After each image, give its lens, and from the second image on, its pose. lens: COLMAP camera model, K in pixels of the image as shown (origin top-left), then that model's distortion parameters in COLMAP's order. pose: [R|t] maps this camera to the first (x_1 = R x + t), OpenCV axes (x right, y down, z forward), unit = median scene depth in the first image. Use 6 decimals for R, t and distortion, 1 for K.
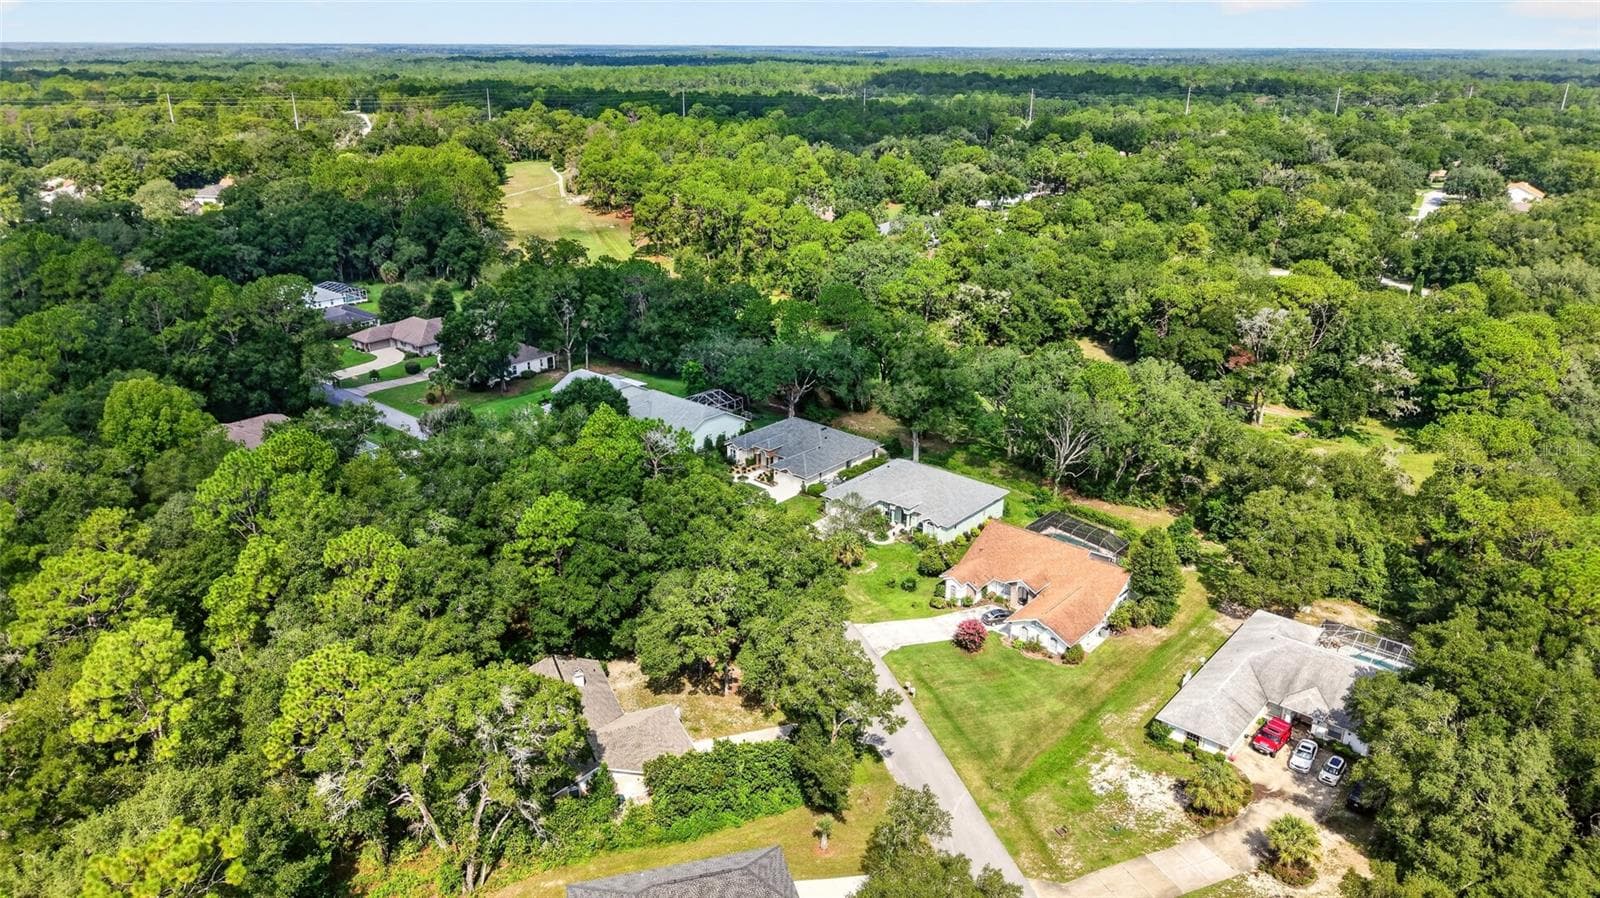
lens RADIAL K [[1070.2, 0, 800.0], [0, 1070.2, 449.0], [0, 0, 1]] dist [0.011682, -0.003974]
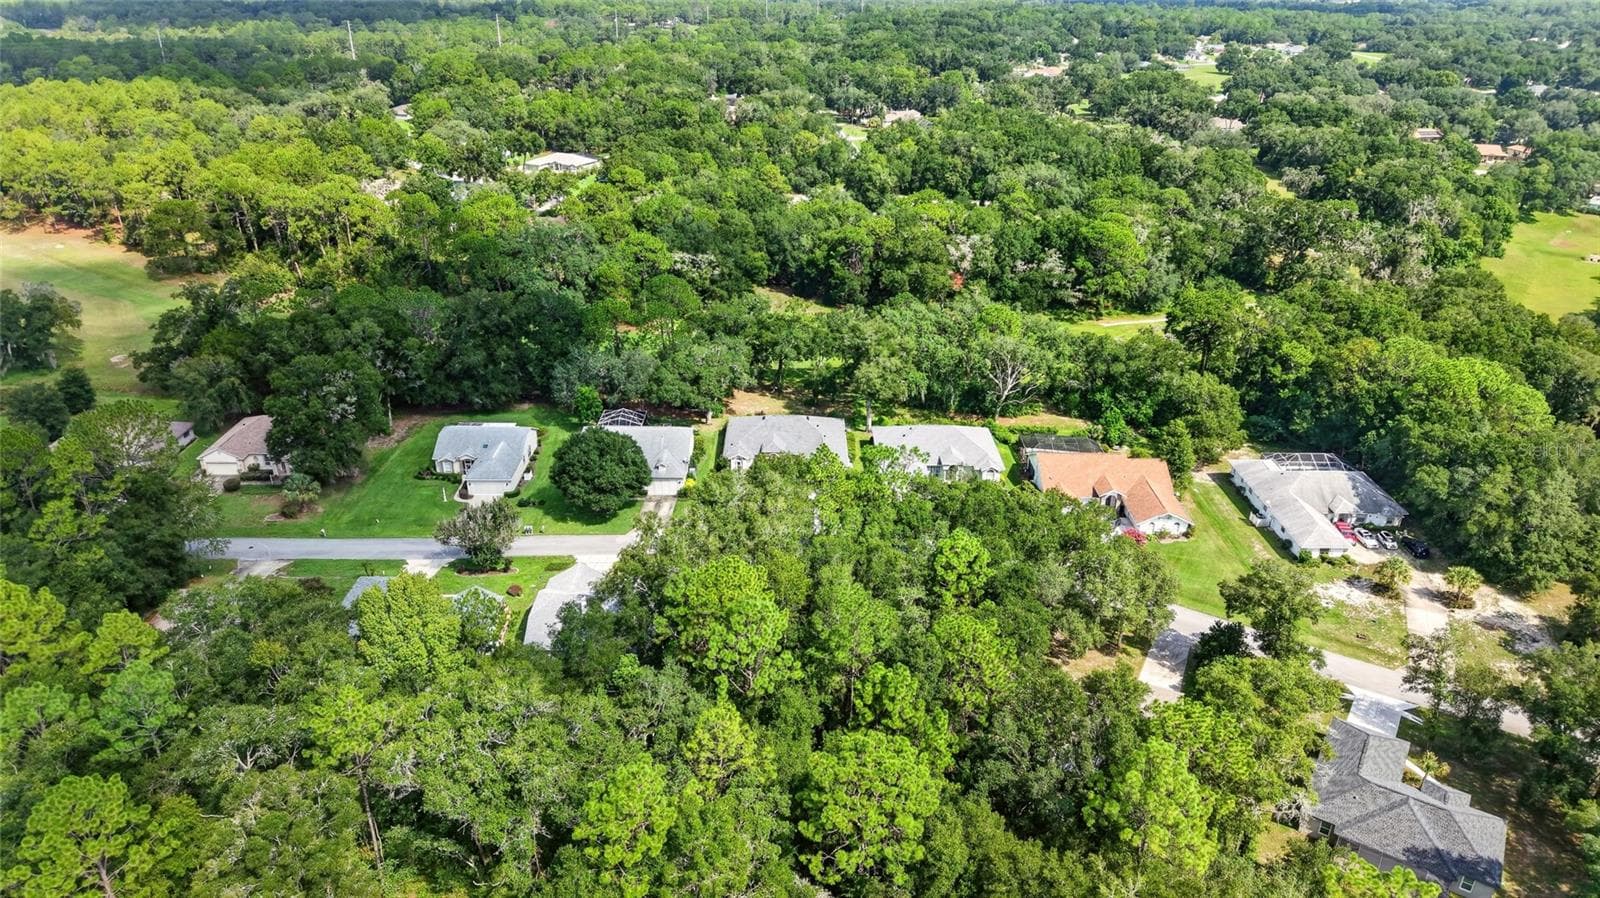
lens RADIAL K [[1070.2, 0, 800.0], [0, 1070.2, 449.0], [0, 0, 1]] dist [0.011682, -0.003974]
pose [[0.755485, -0.270149, 0.596877, -0.593555], [0.223596, 0.962648, 0.152687, -0.146105], [-0.615831, 0.018107, 0.787670, 0.166747]]
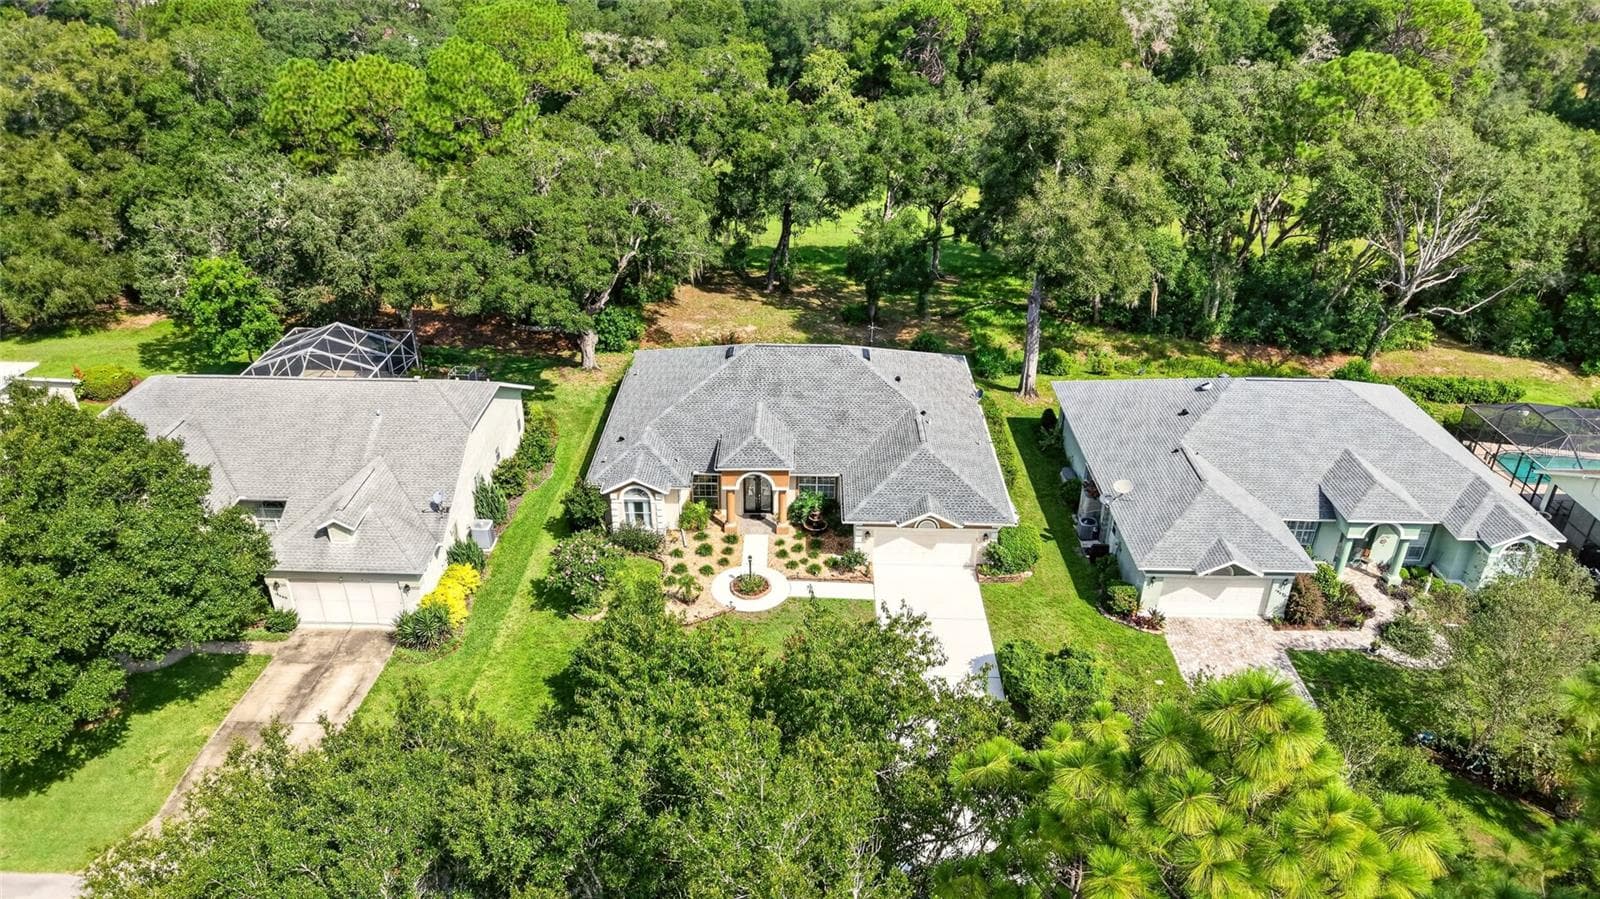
lens RADIAL K [[1070.2, 0, 800.0], [0, 1070.2, 449.5], [0, 0, 1]] dist [0.011682, -0.003974]
pose [[0.765335, -0.300664, 0.569090, -0.186005], [0.219576, 0.953108, 0.208256, -0.062663], [-0.605019, -0.034427, 0.795466, 0.709867]]
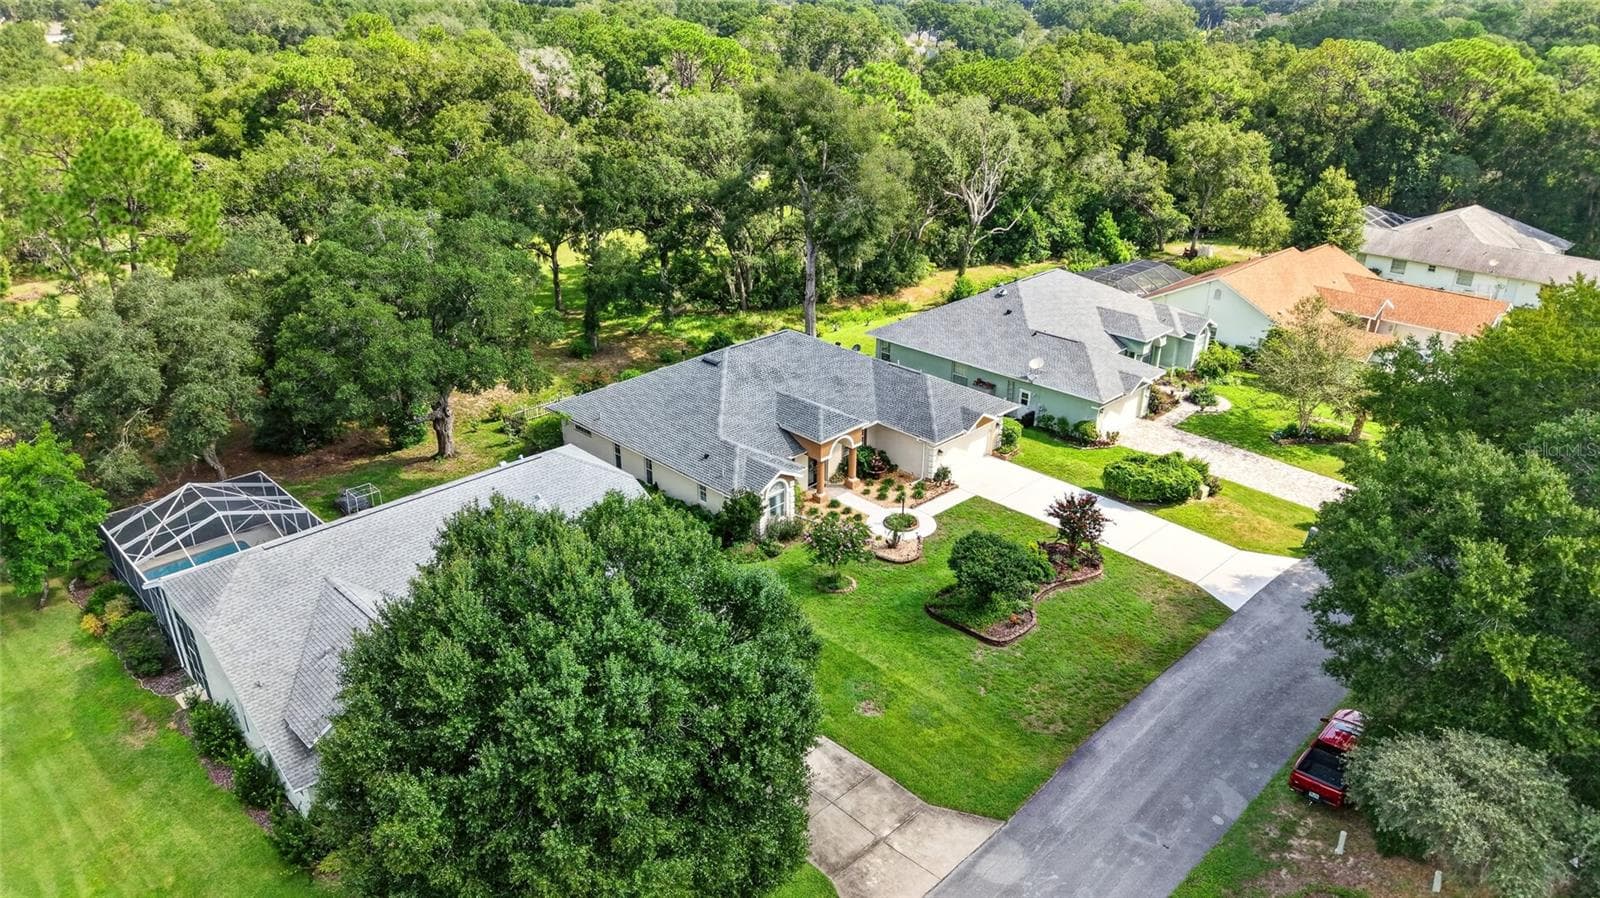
lens RADIAL K [[1070.2, 0, 800.0], [0, 1070.2, 449.0], [0, 0, 1]] dist [0.011682, -0.003974]
pose [[0.075195, -0.413329, 0.907472, -0.327958], [0.348563, 0.863534, 0.364434, -0.117964], [-0.934264, 0.288907, 0.209005, 0.891082]]
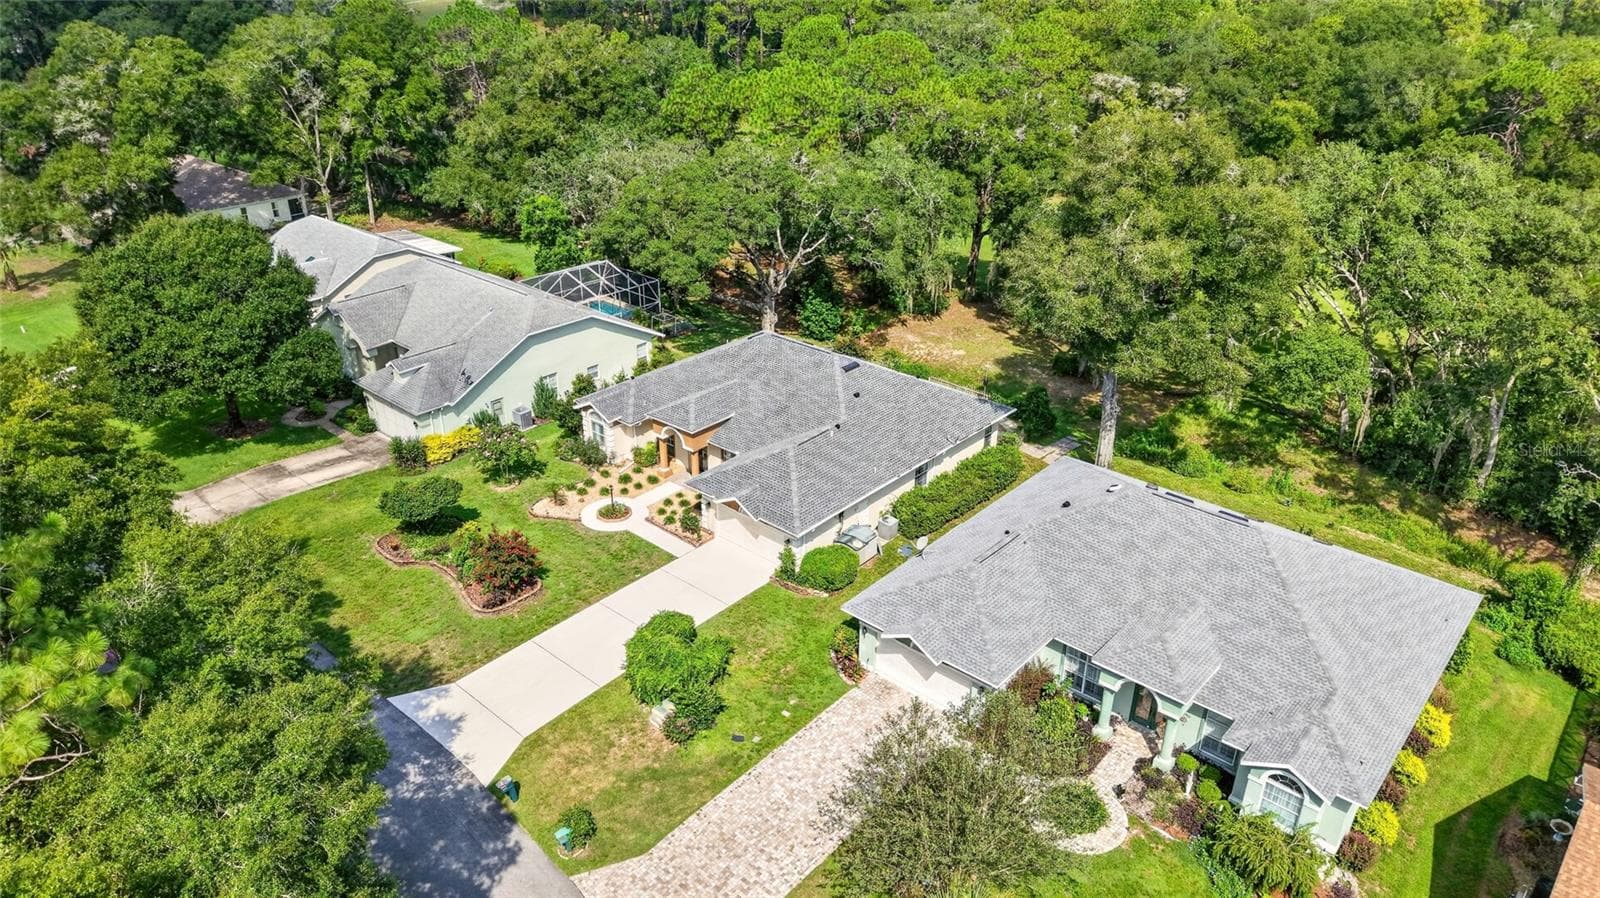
lens RADIAL K [[1070.2, 0, 800.0], [0, 1070.2, 449.0], [0, 0, 1]] dist [0.011682, -0.003974]
pose [[0.999939, 0.005414, -0.009623, 0.008834], [-0.004422, 0.994955, 0.100228, -0.026146], [0.010117, -0.100179, 0.994918, 0.618456]]
